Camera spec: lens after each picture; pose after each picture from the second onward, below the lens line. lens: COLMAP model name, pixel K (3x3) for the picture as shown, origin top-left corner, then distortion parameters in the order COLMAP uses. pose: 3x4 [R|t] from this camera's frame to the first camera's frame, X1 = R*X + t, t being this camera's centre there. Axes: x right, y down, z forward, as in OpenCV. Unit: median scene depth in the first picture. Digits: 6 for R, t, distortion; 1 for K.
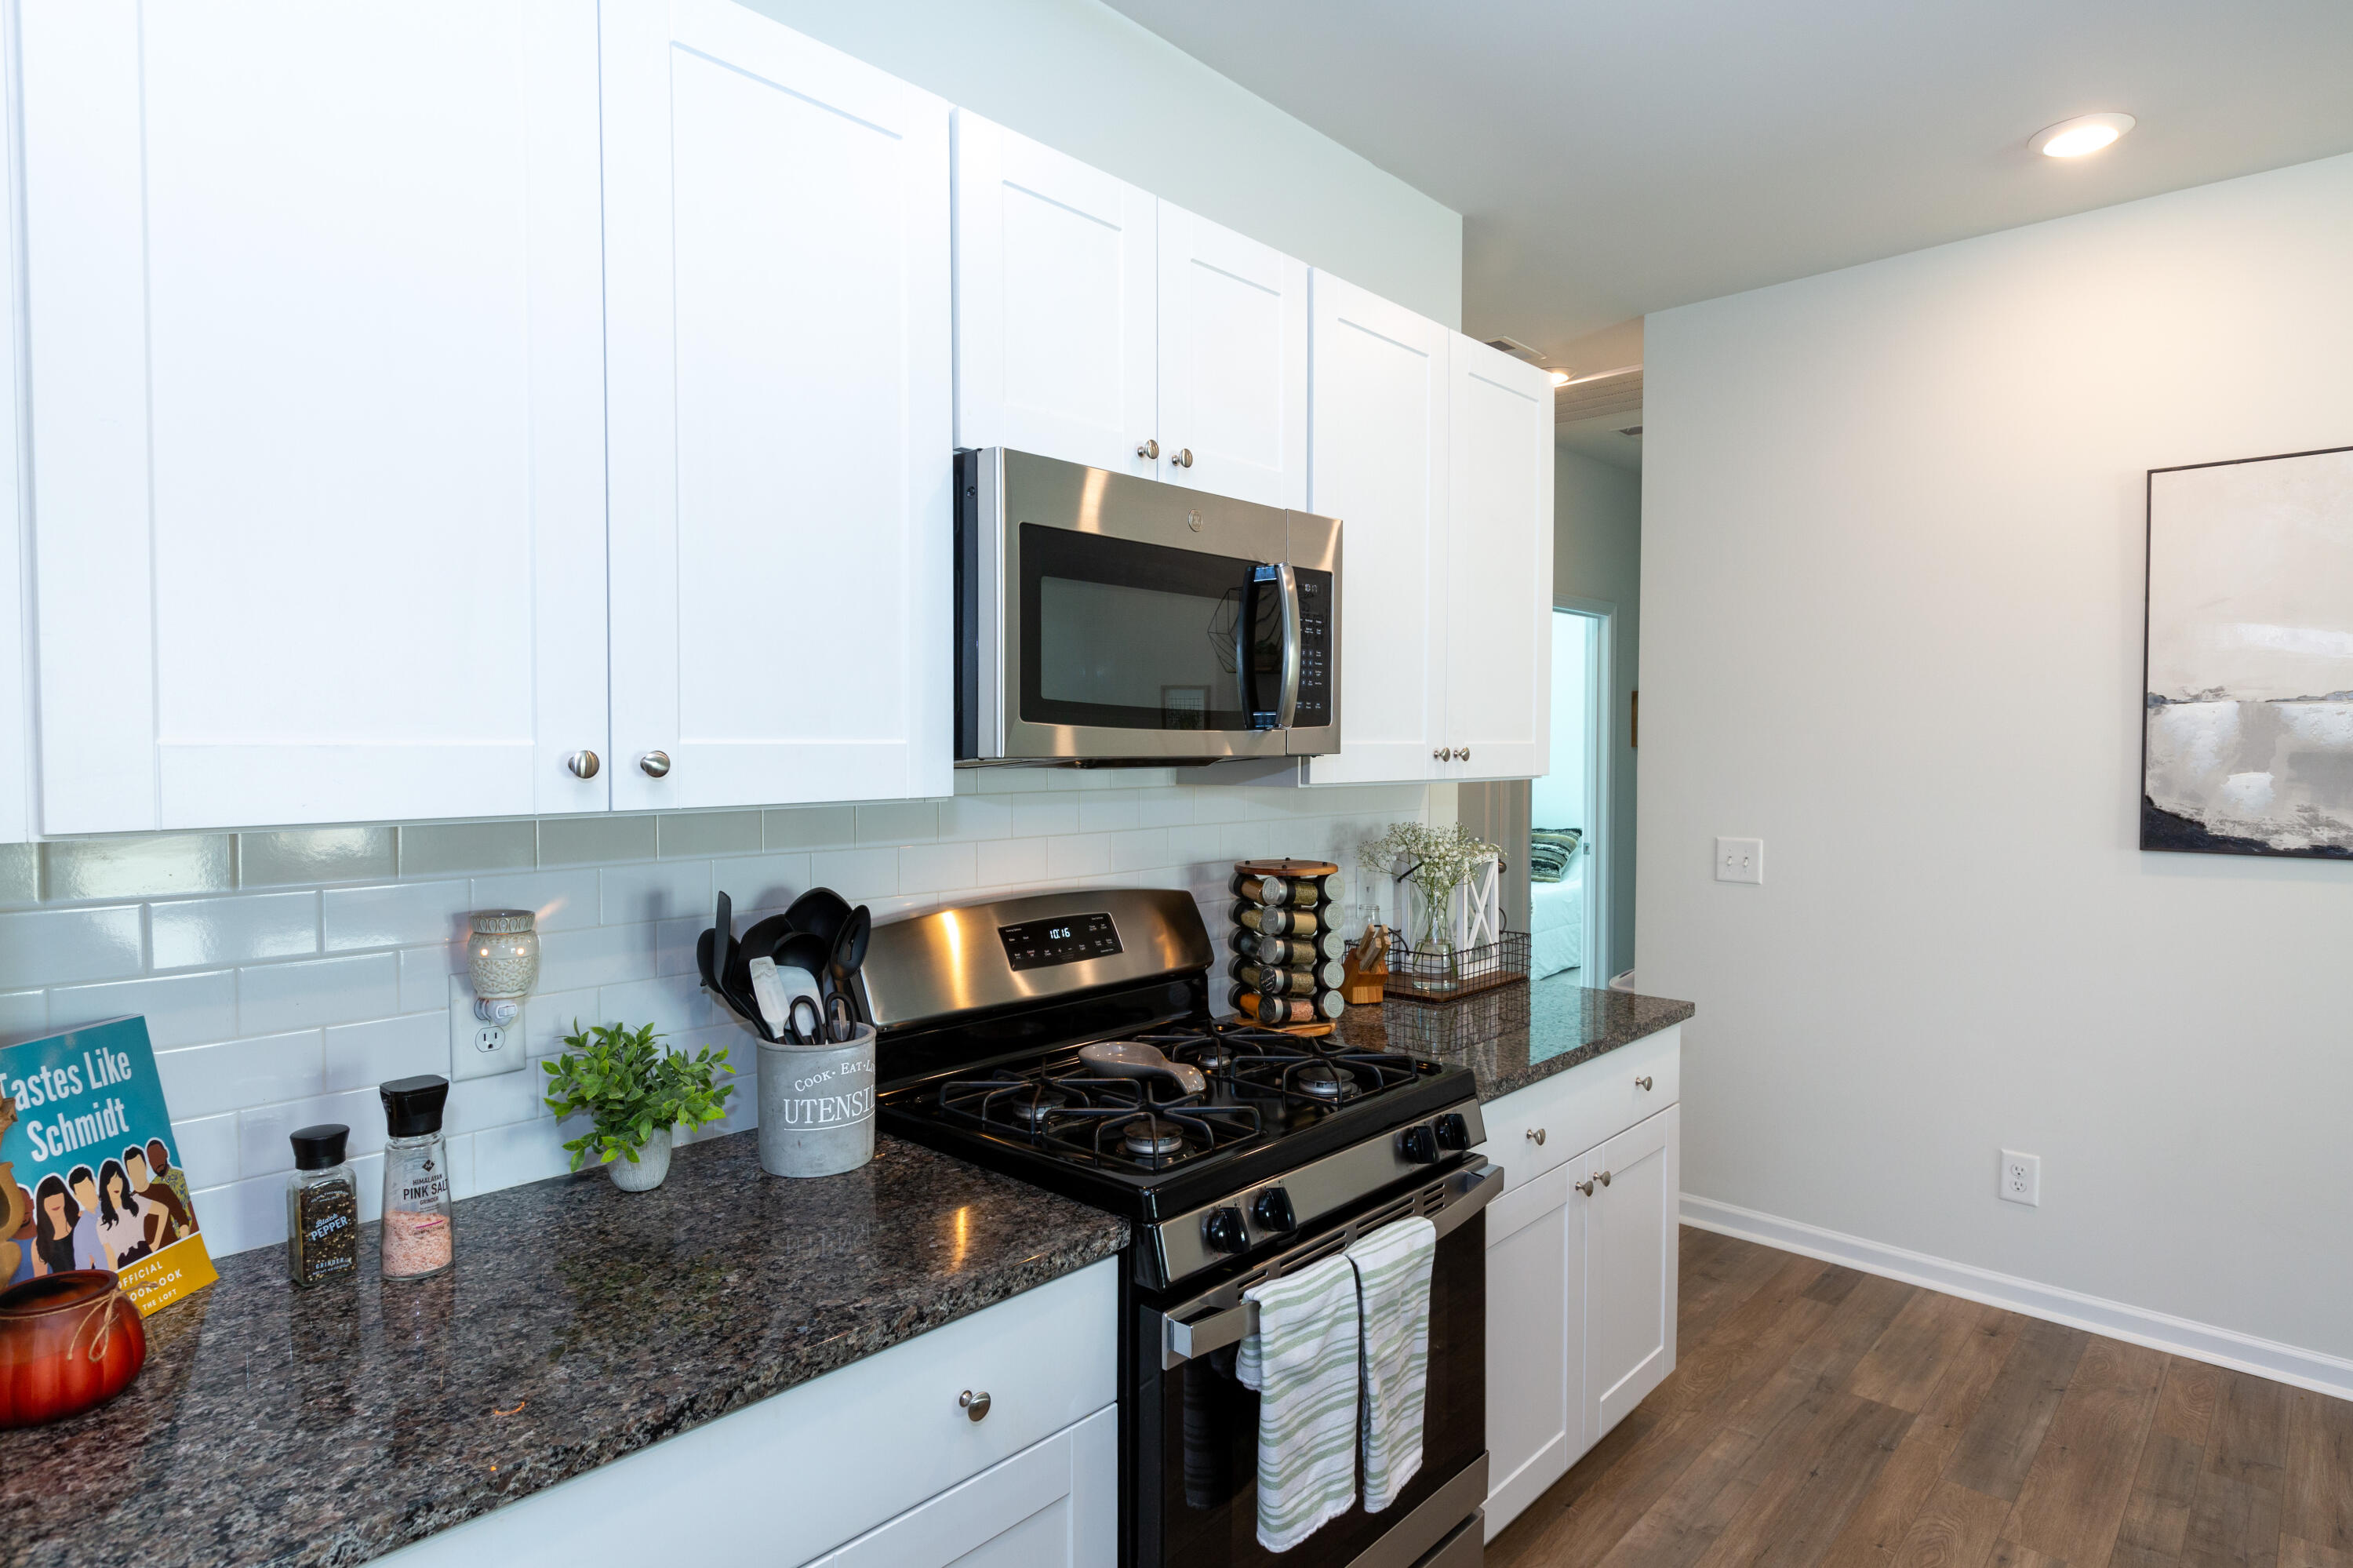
lens RADIAL K [[1239.8, 0, 1171.7], [0, 1239.8, 783.4], [0, 0, 1]] dist [0.000584, 0.000558]
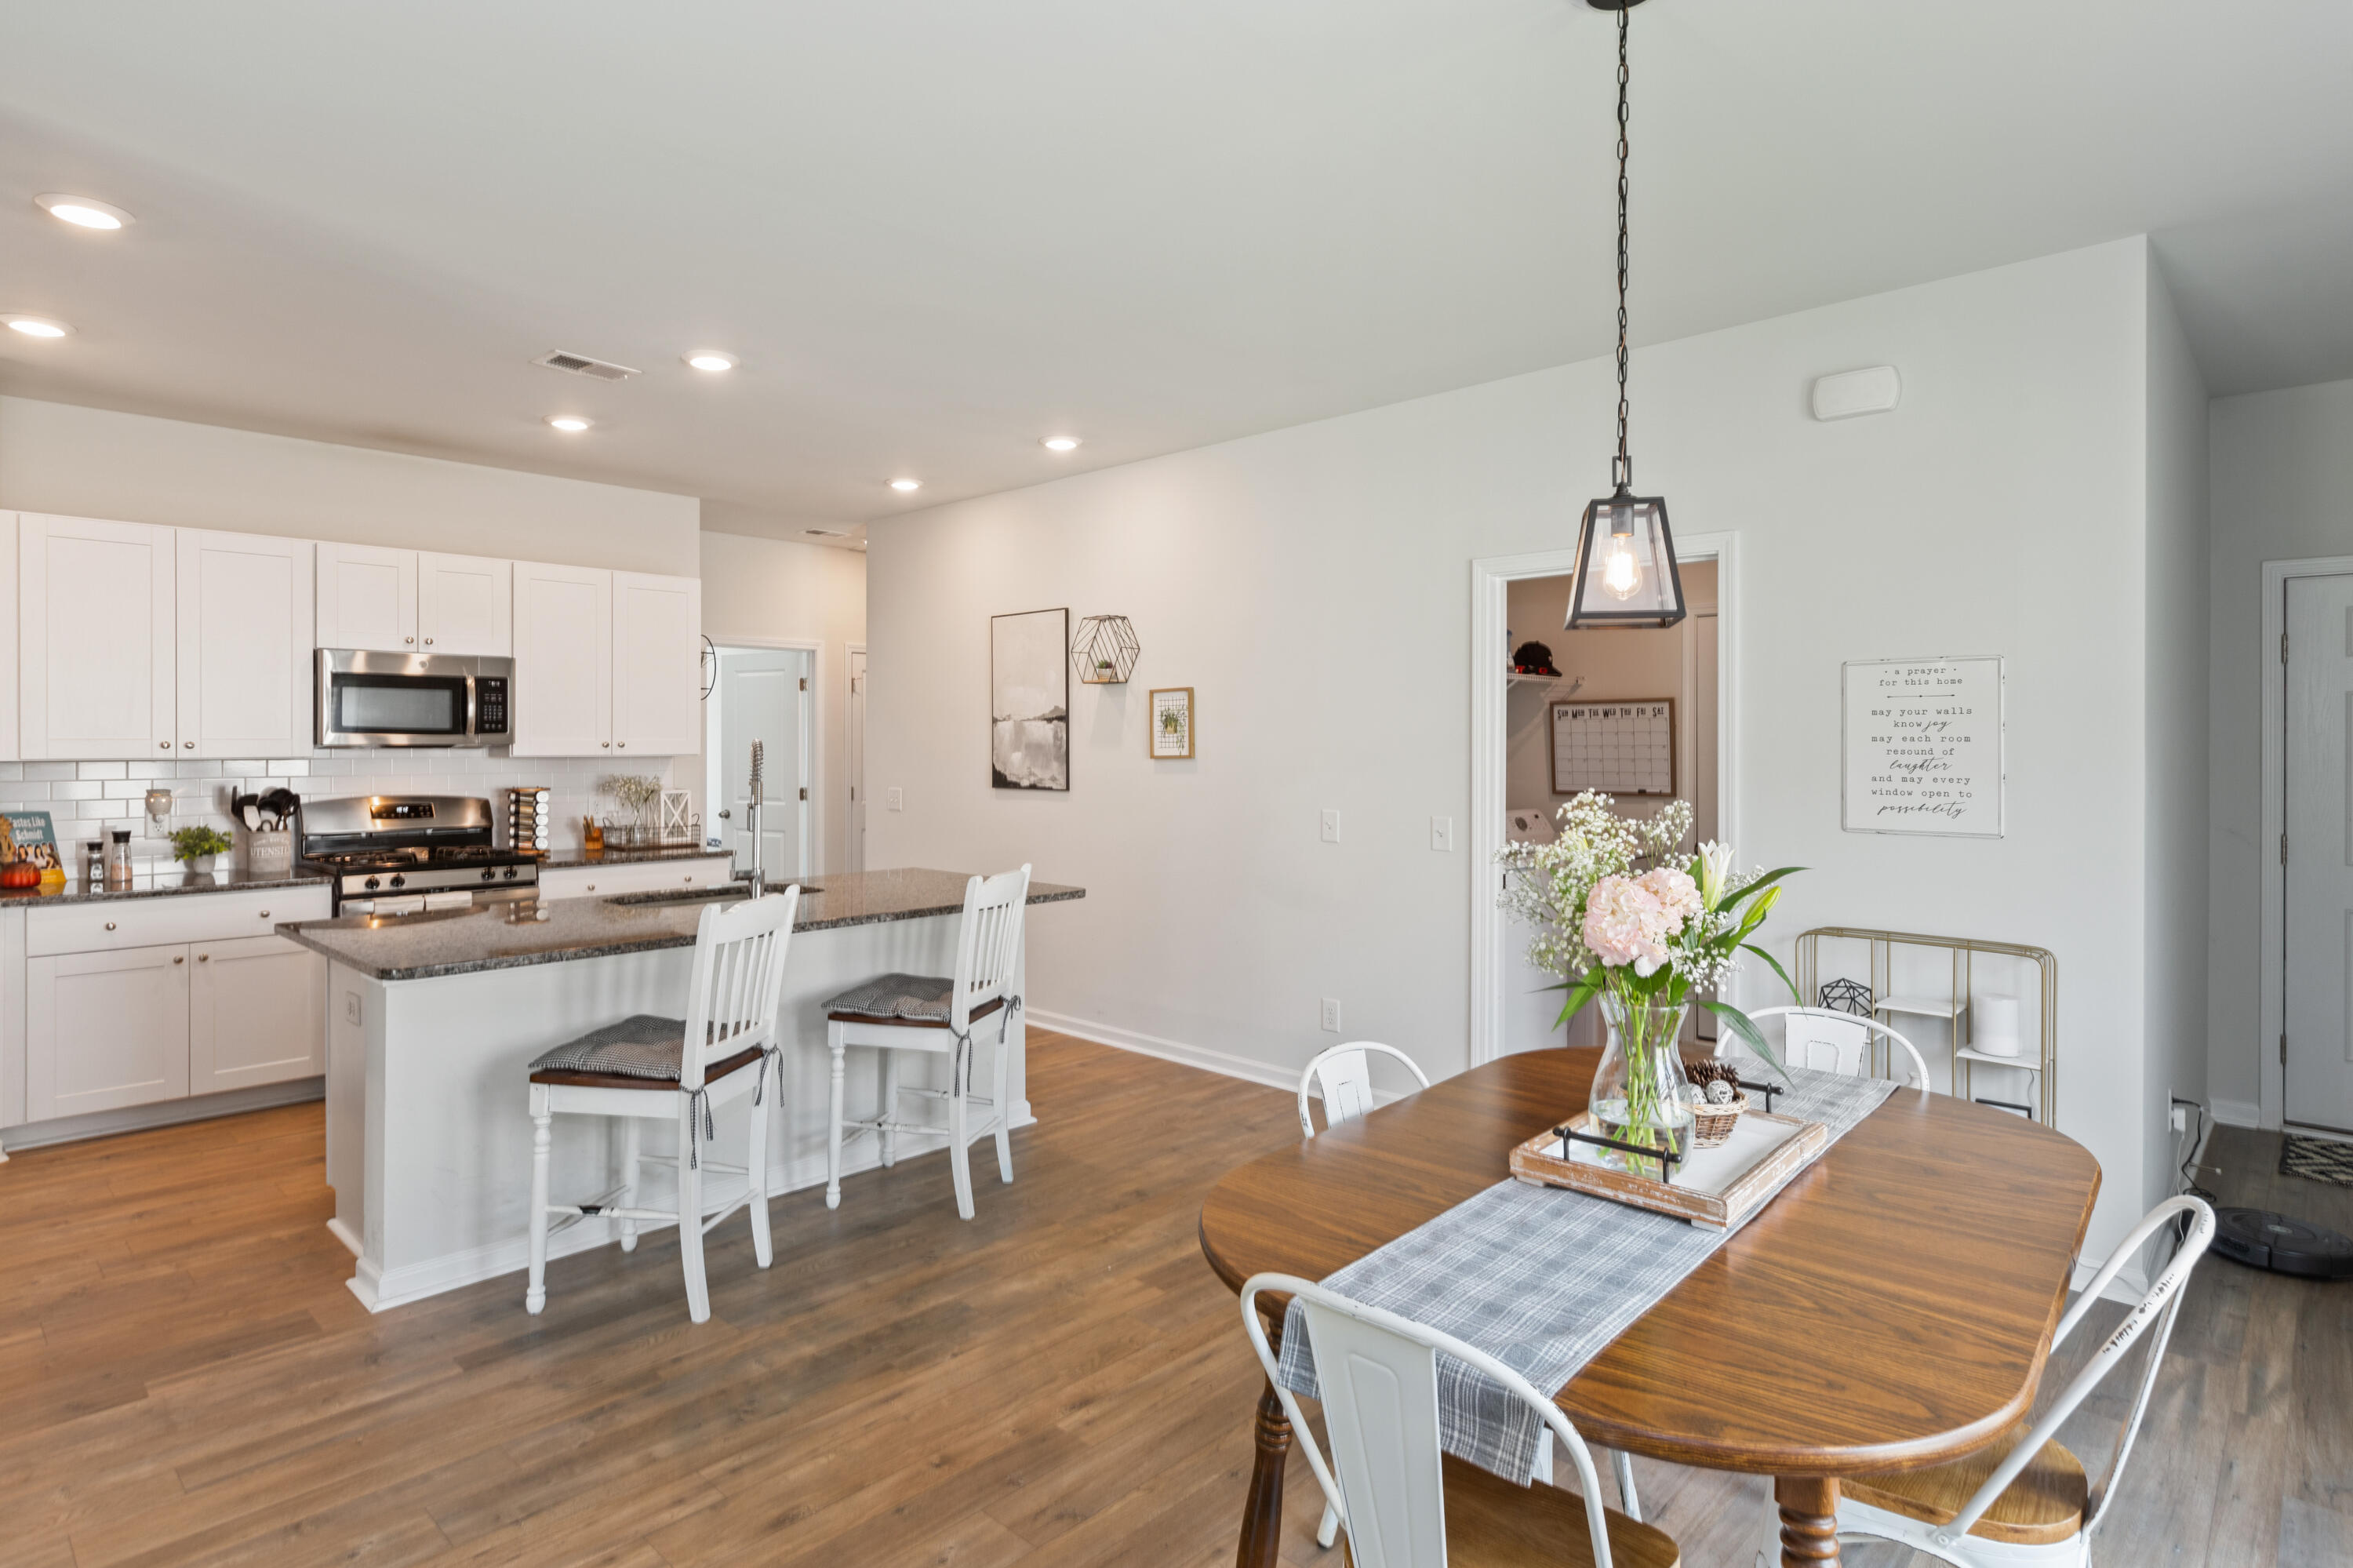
lens RADIAL K [[1239.8, 0, 1201.1], [0, 1239.8, 738.0], [0, 0, 1]] dist [0.000584, 0.000558]
pose [[0.999973, -0.001676, -0.007169, 2.113863], [0.001416, 0.999347, -0.036119, 0.080891], [0.007225, 0.036107, 0.999322, -2.156279]]
